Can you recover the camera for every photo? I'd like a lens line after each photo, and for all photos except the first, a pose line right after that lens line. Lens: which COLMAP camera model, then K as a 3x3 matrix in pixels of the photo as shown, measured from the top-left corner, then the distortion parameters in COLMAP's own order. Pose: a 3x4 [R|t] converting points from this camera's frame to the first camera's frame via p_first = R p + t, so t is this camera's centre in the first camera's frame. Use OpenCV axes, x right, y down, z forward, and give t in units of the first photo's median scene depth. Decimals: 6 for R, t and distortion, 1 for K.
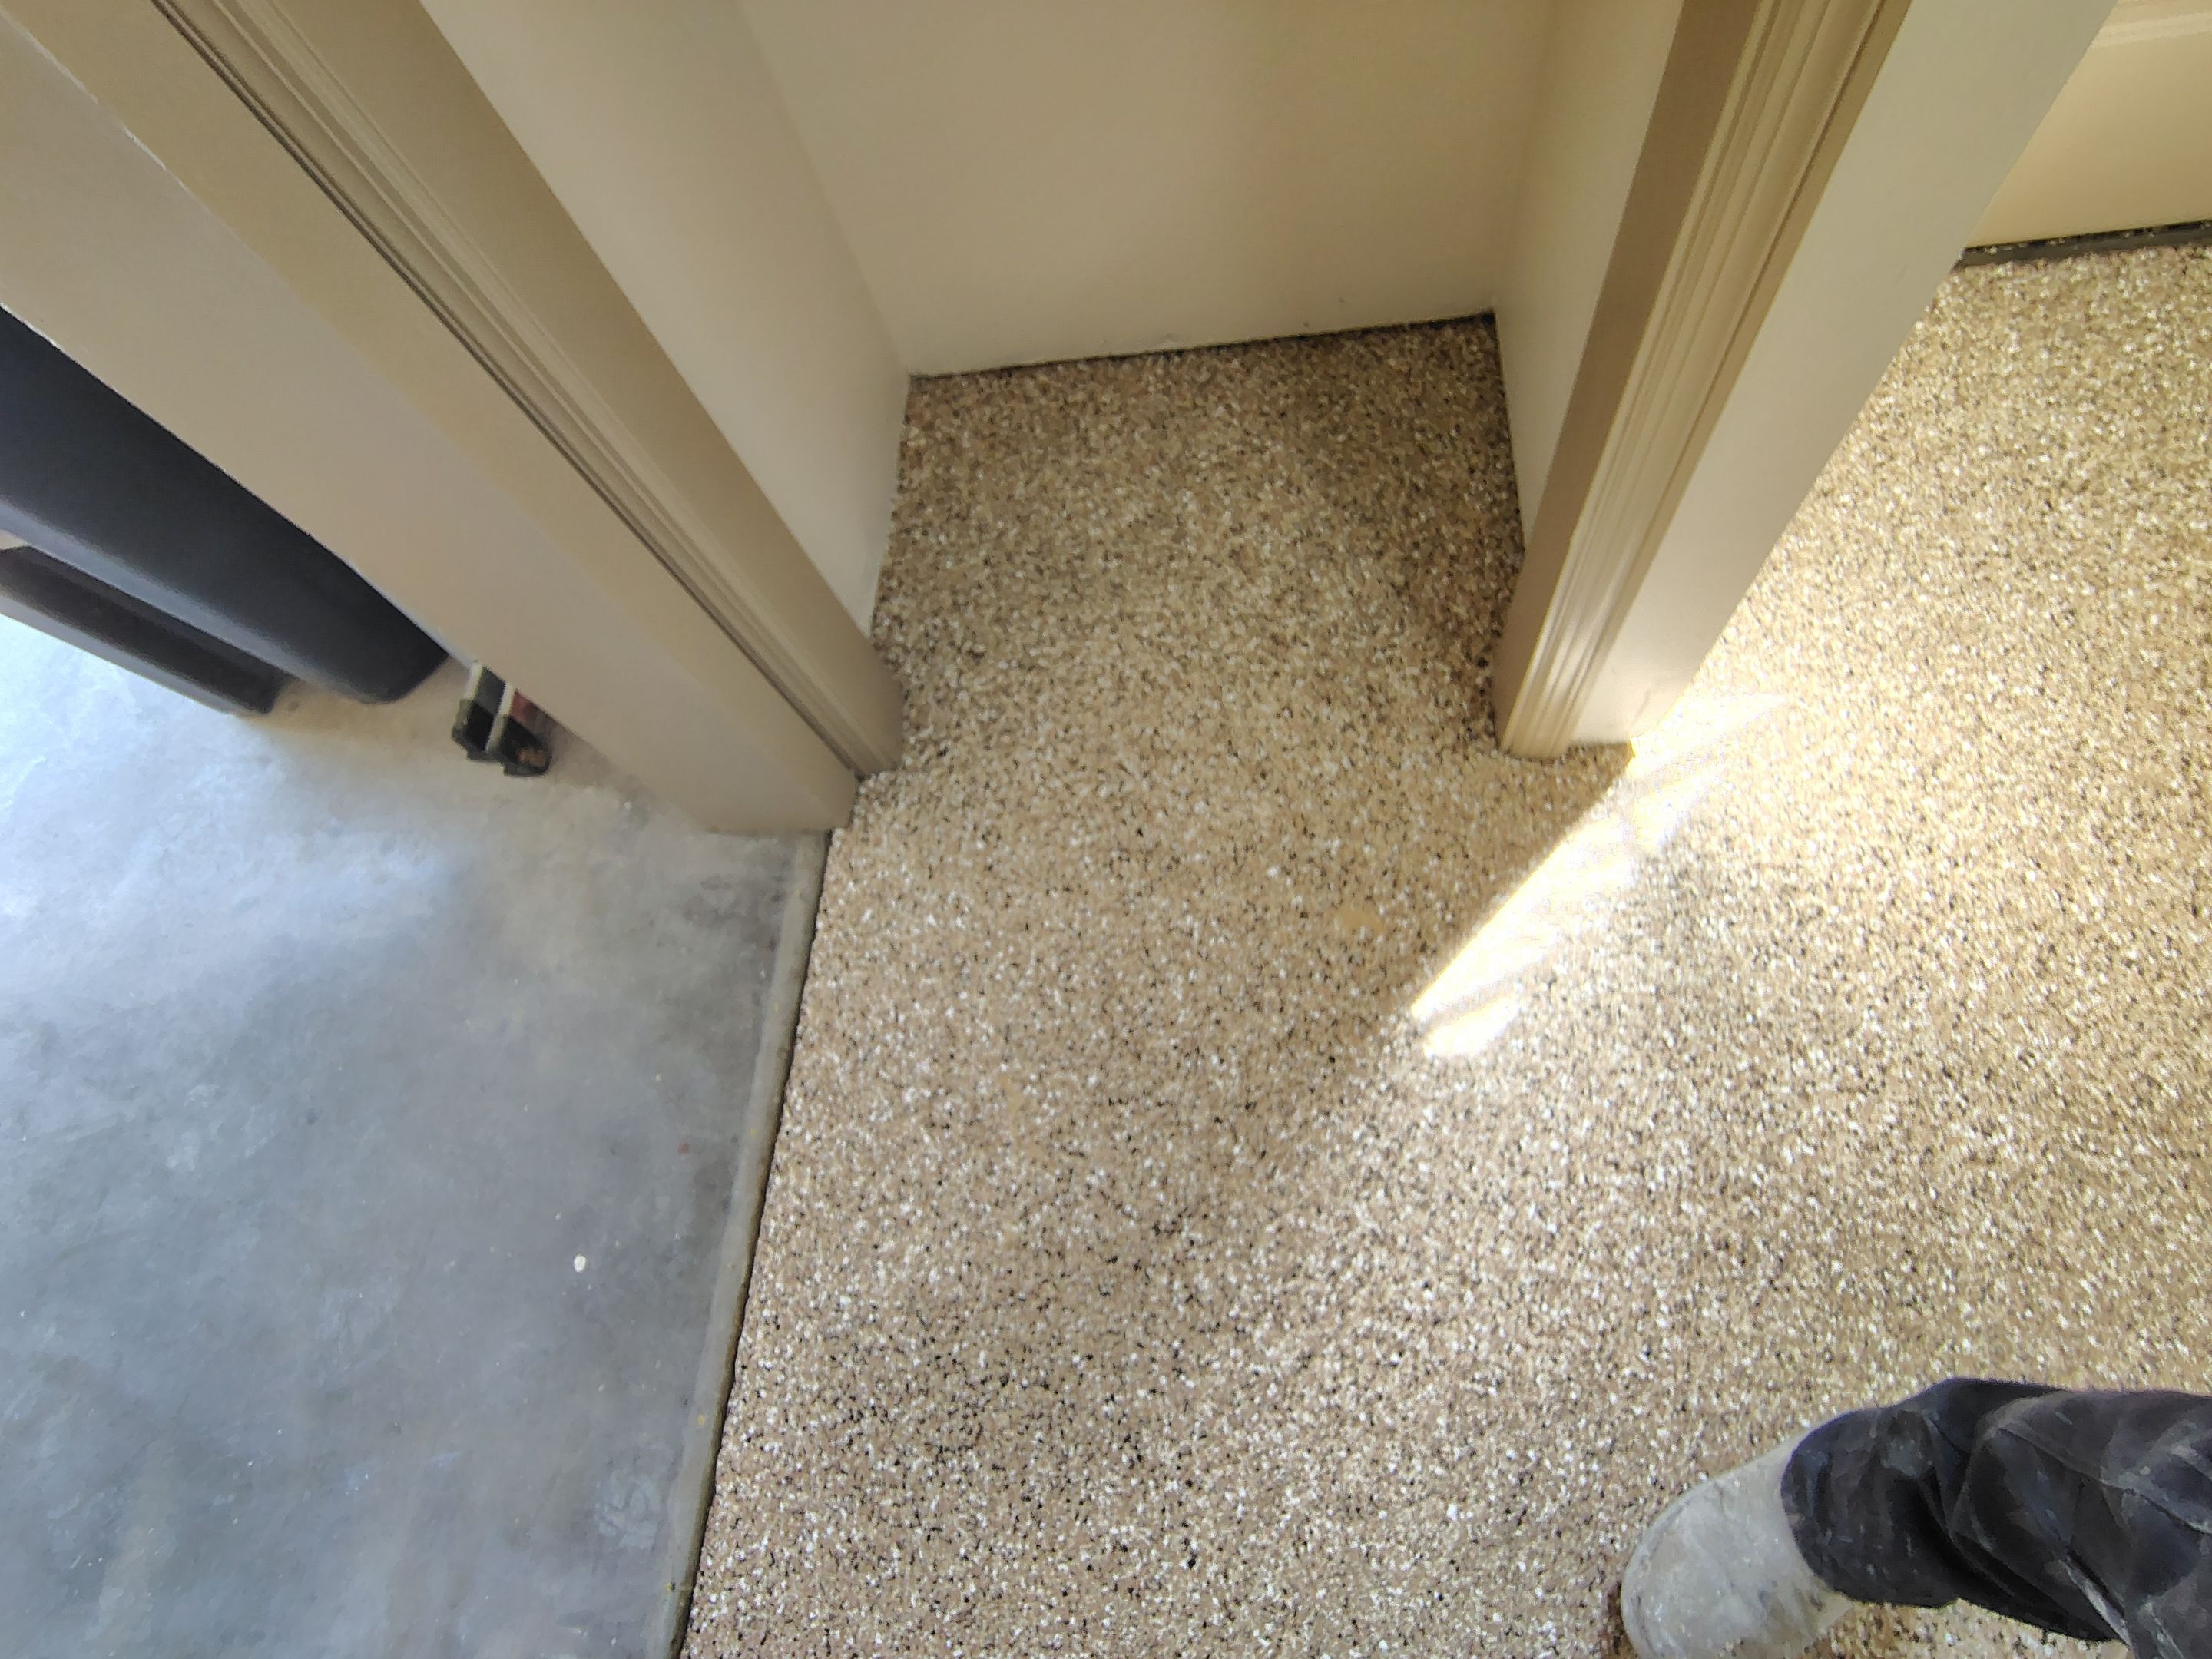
lens RADIAL K [[1016.8, 0, 1106.0], [0, 1016.8, 829.5], [0, 0, 1]] dist [-0.009292, 0.004591]
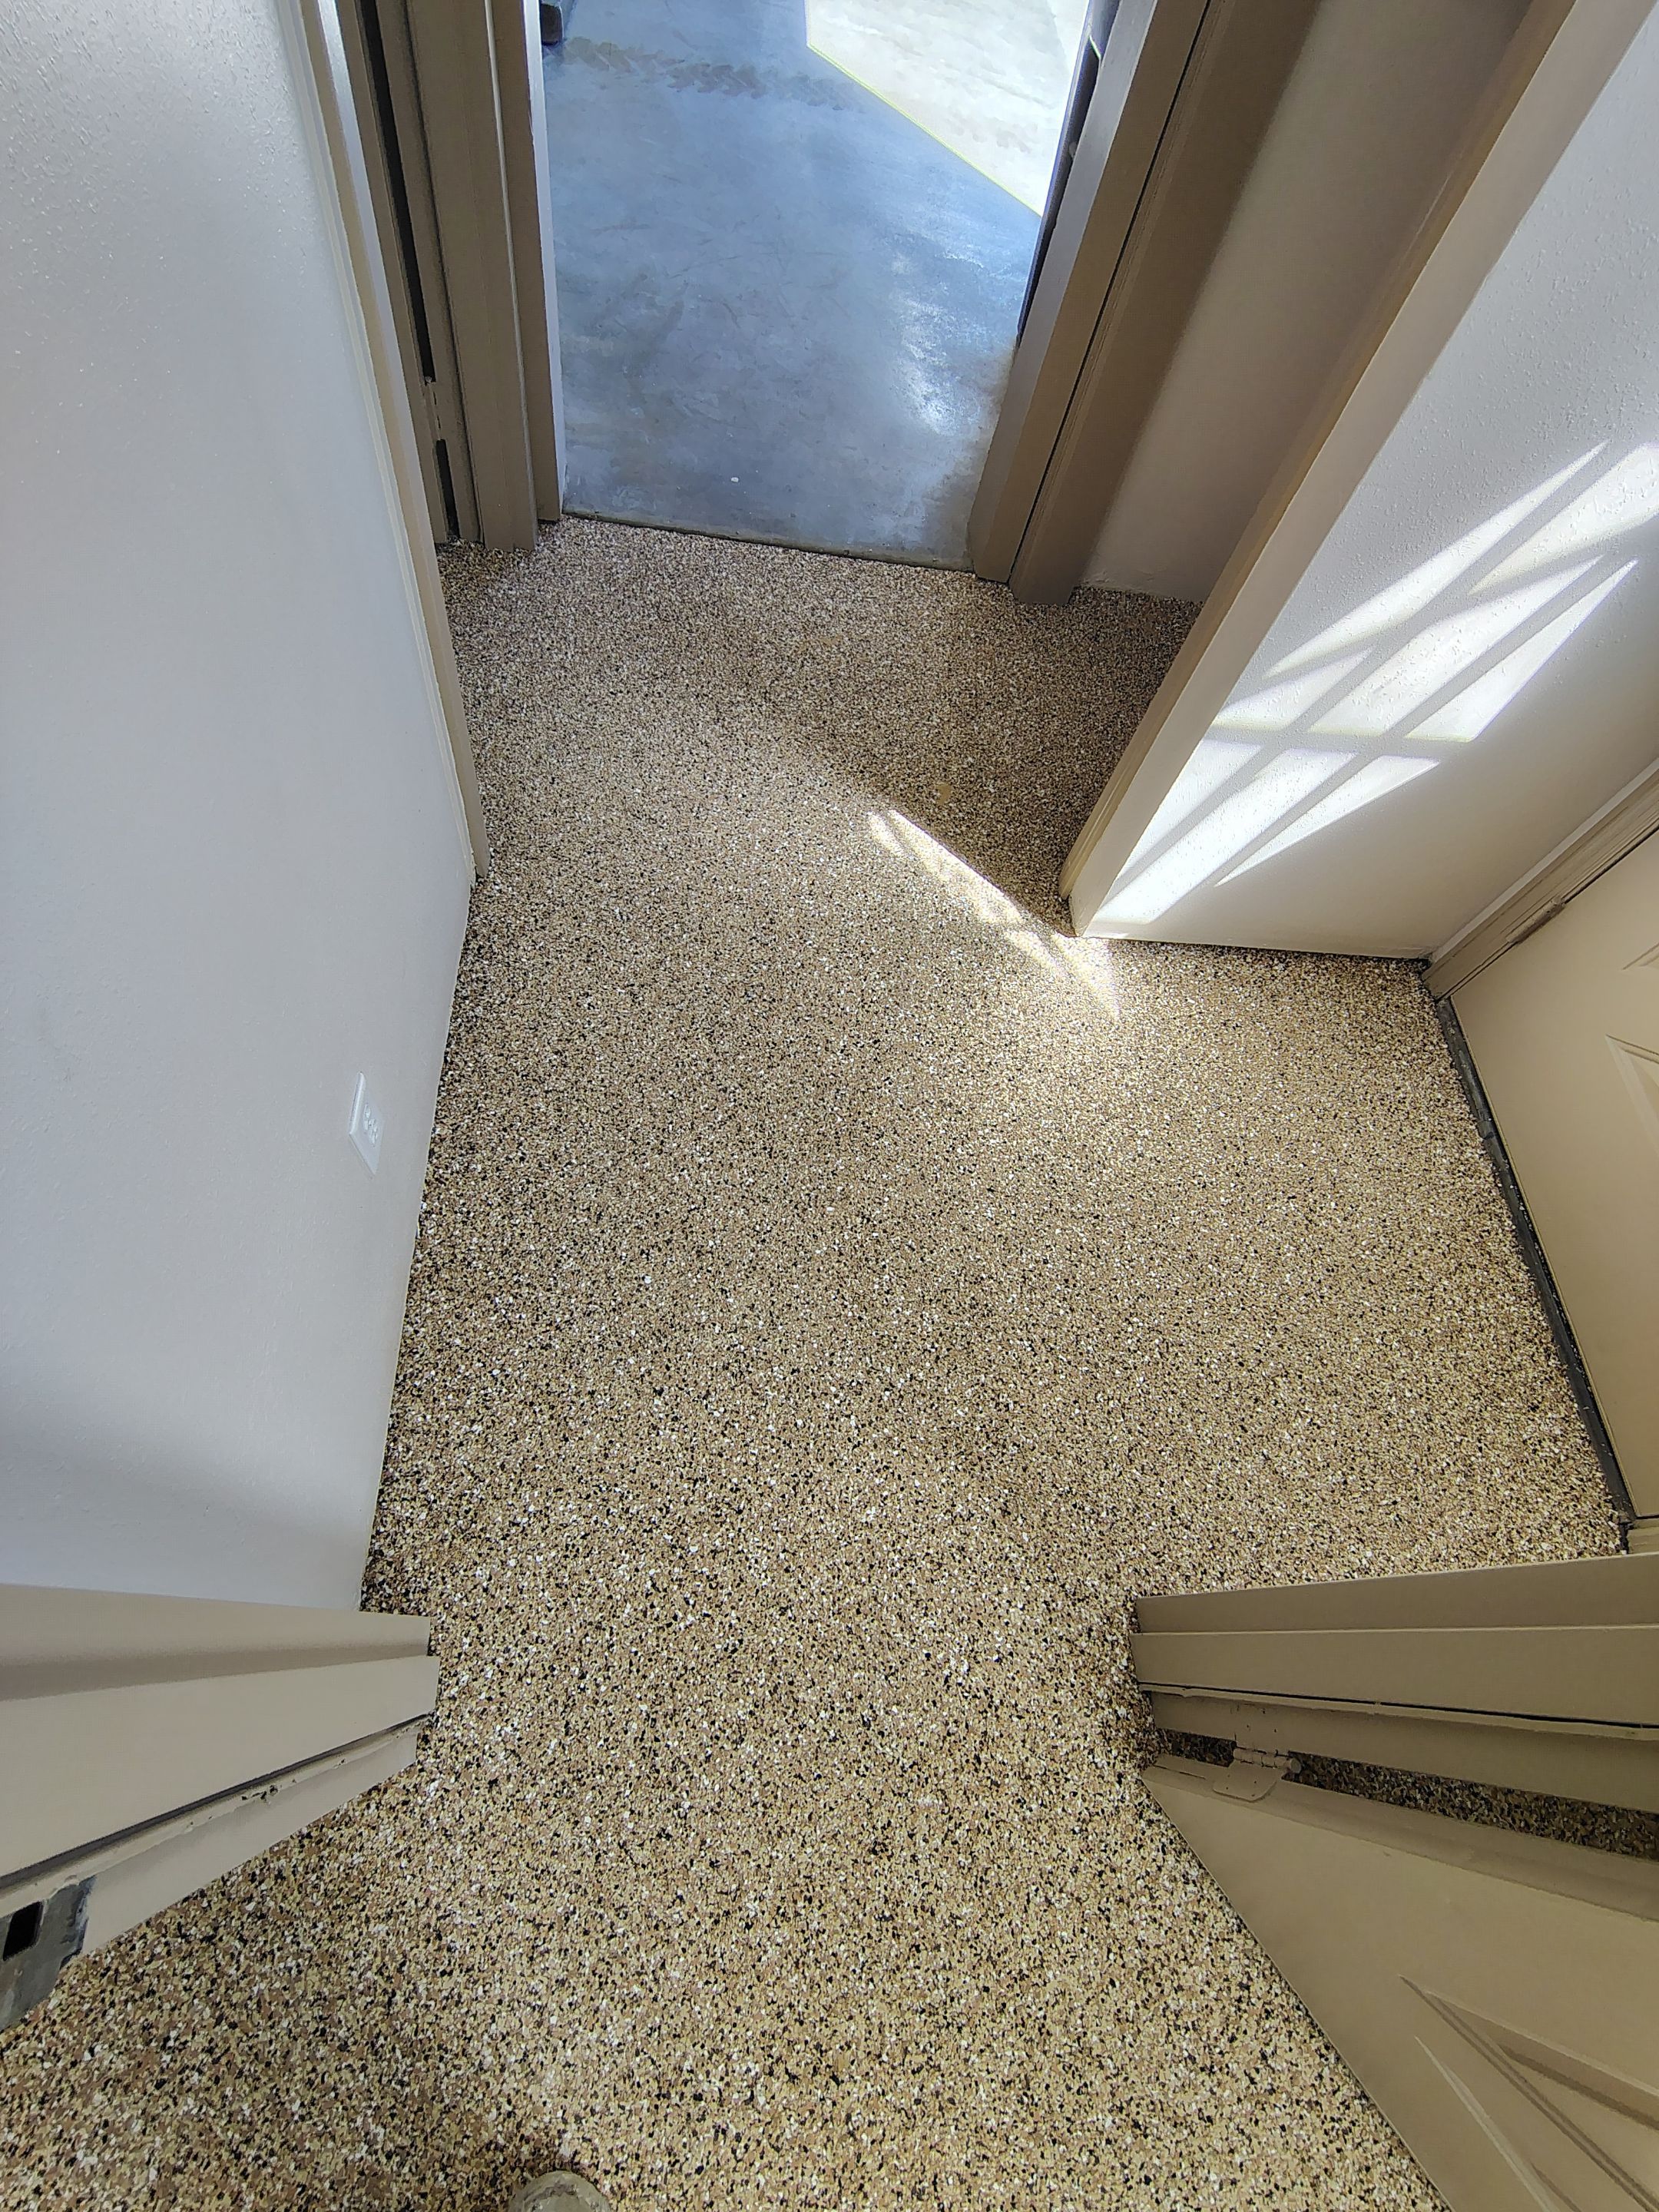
lens RADIAL K [[1016.8, 0, 829.5], [0, 1016.8, 1106.0], [0, 0, 1]] dist [-0.009292, 0.004591]
pose [[0.052139, 0.956890, -0.285733, 1.279808], [-0.971503, 0.114850, 0.207345, -0.014601], [0.231223, 0.266779, 0.935609, -0.491049]]
